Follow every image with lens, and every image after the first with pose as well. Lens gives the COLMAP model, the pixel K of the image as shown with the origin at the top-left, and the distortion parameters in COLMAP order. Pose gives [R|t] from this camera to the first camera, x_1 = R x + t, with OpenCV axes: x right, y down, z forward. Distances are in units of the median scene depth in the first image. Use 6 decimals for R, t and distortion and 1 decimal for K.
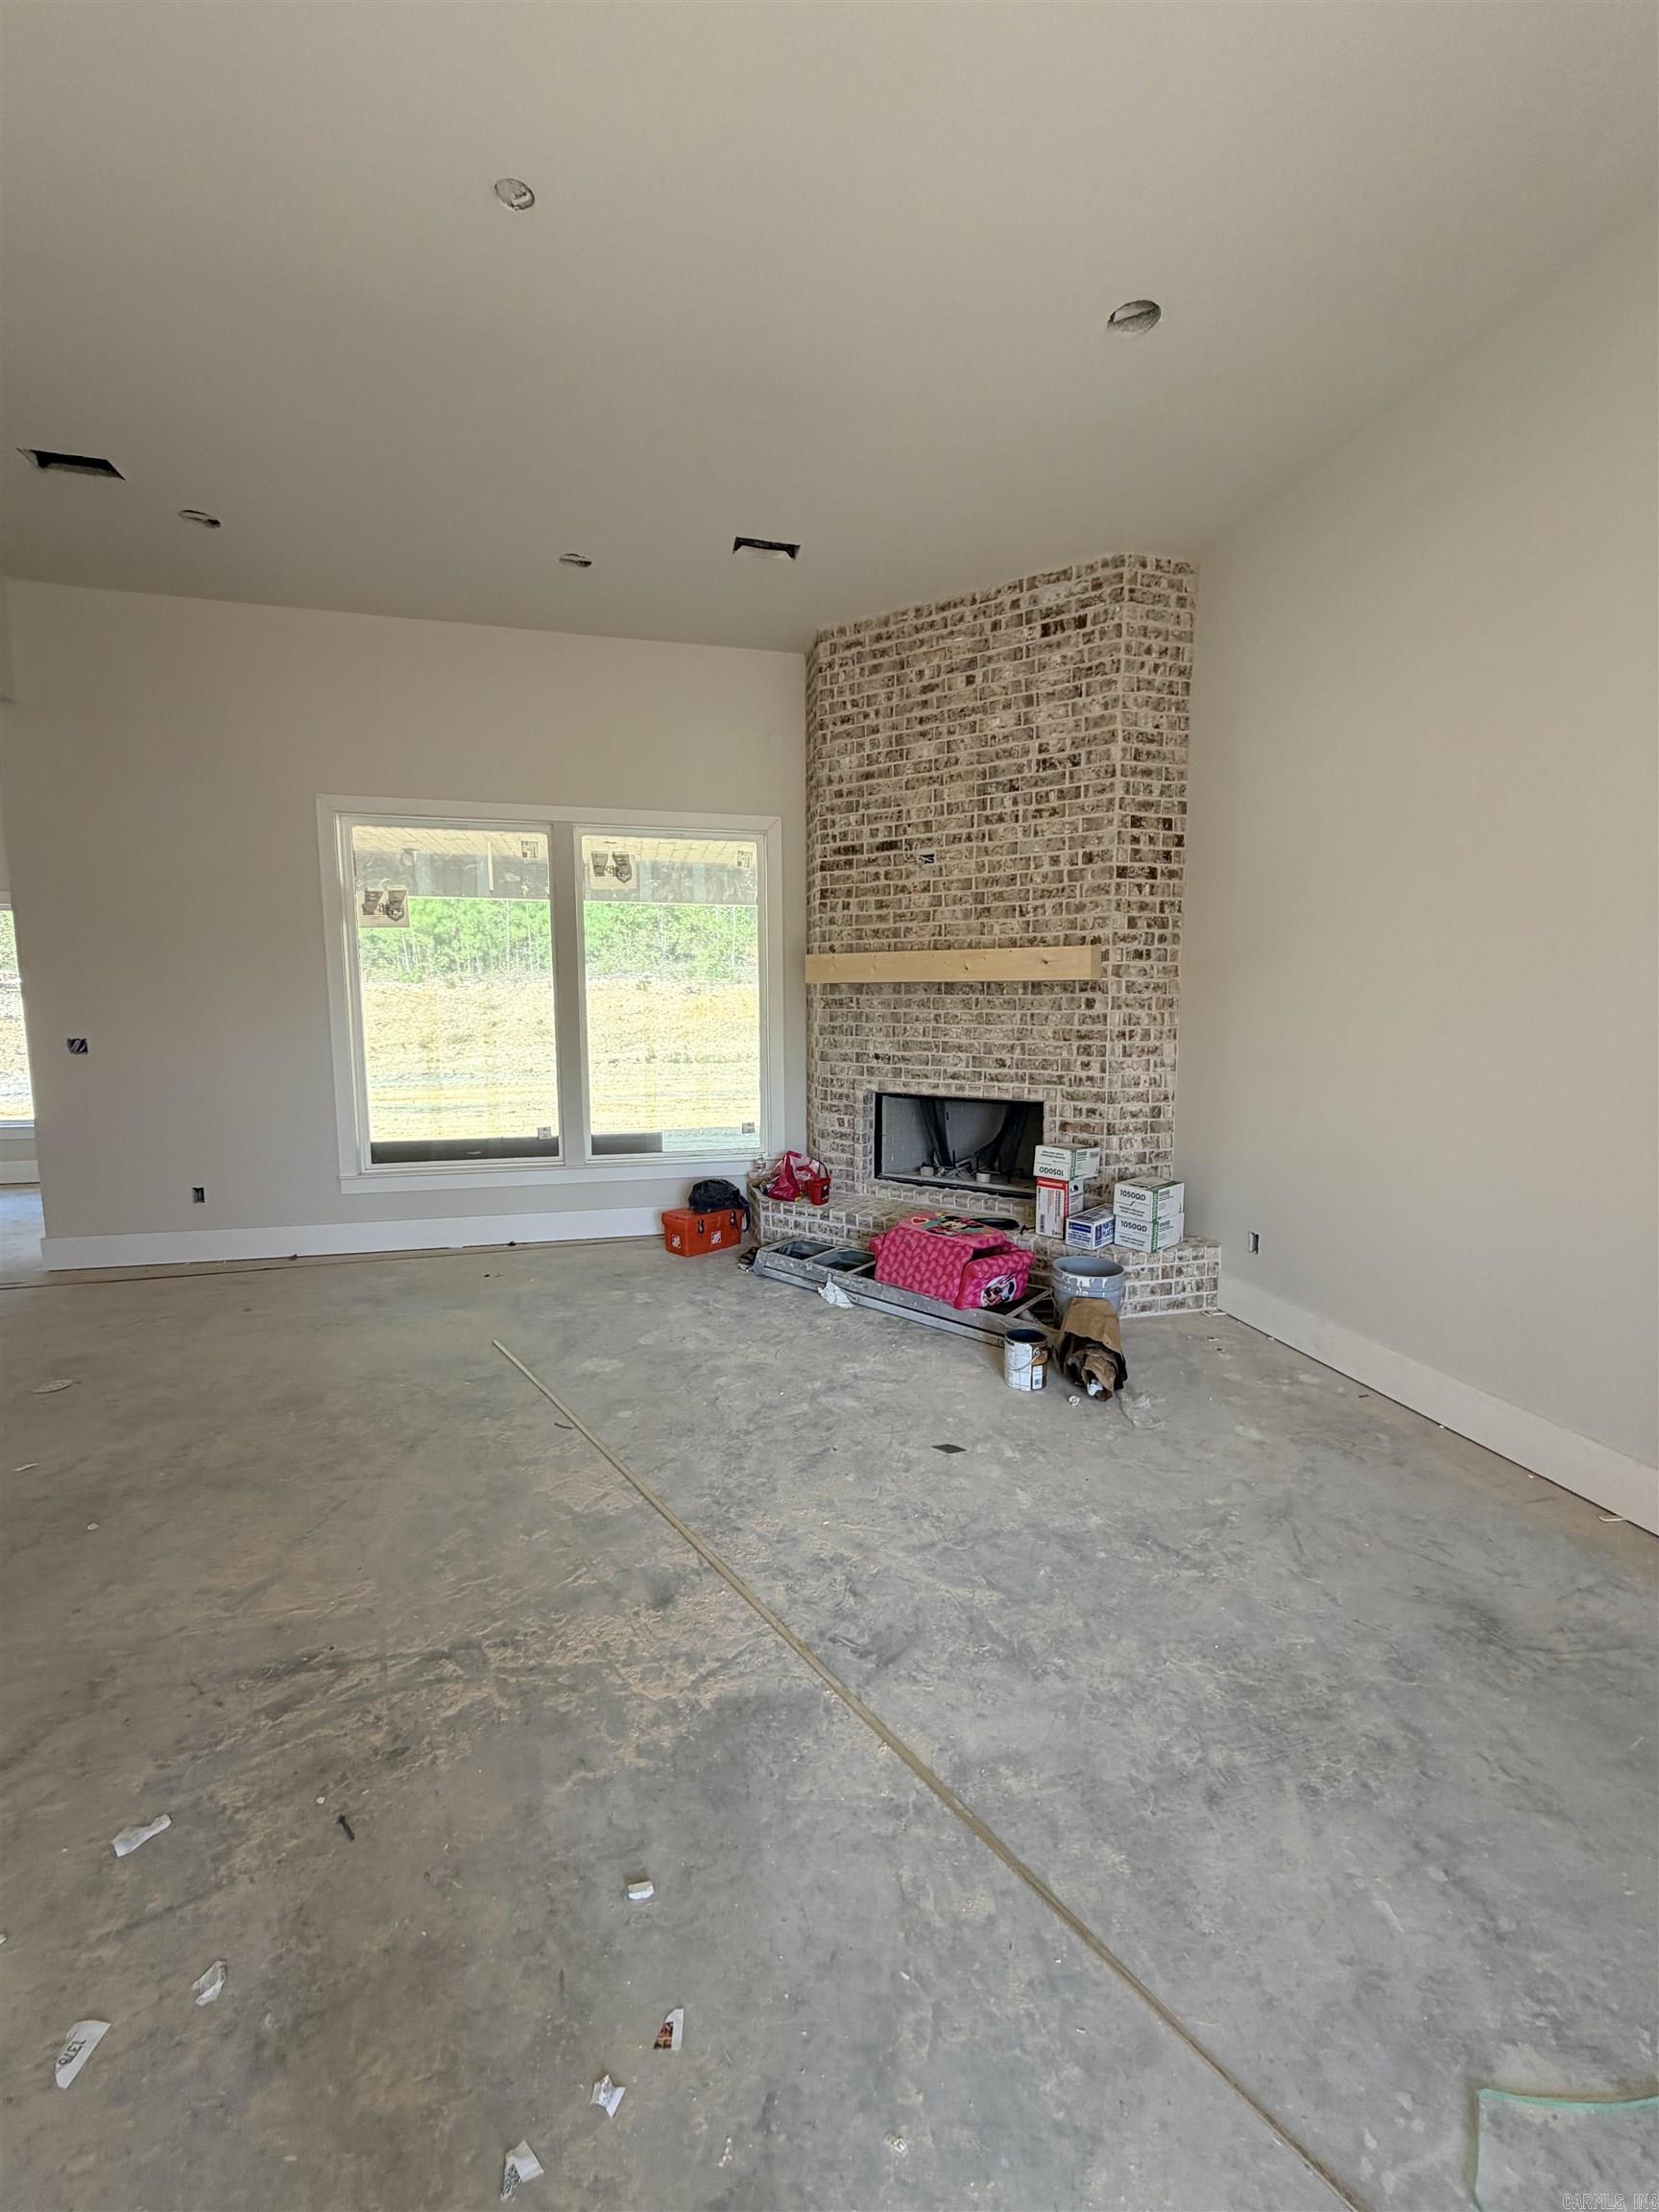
lens RADIAL K [[885.1, 0, 828.8], [0, 885.1, 1098.2], [0, 0, 1]] dist [0.002438, -0.000067]
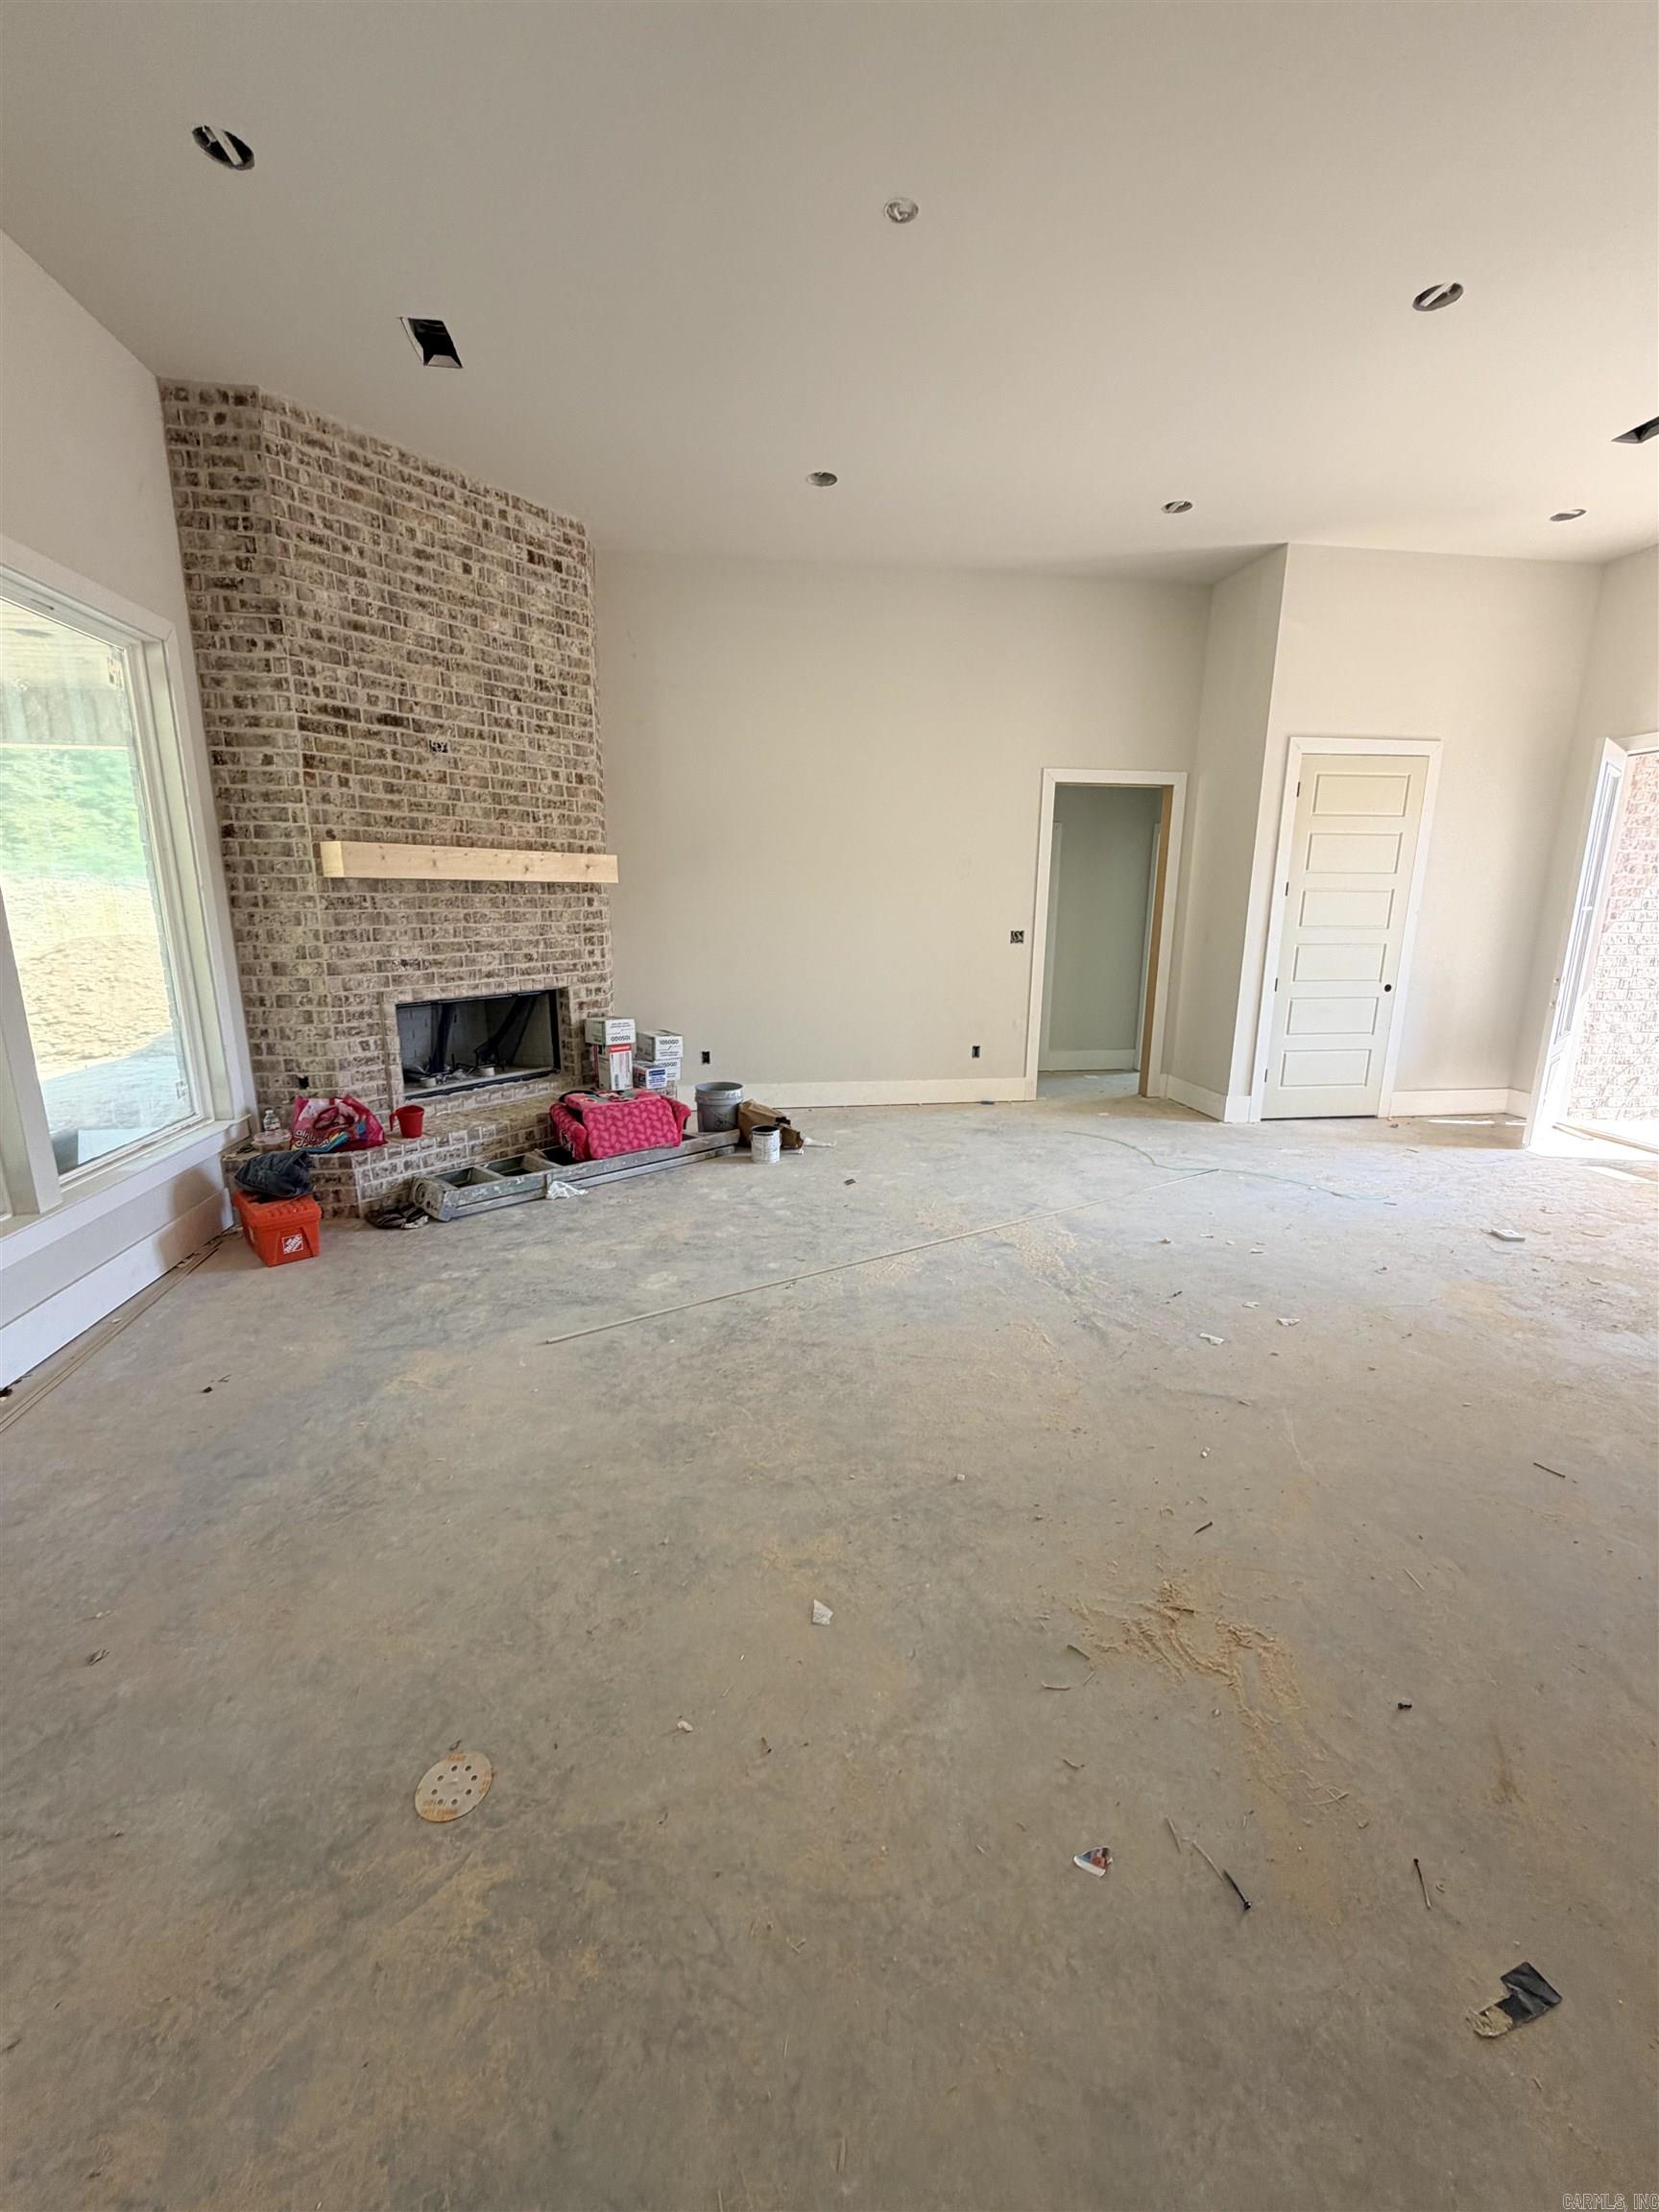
lens RADIAL K [[885.1, 0, 825.3], [0, 885.1, 1104.1], [0, 0, 1]] dist [0.002438, -0.000067]
pose [[0.085963, -0.226573, 0.970193, -0.887691], [0.105757, 0.970371, 0.217244, -0.063681], [-0.990669, 0.083930, 0.107378, 0.538494]]
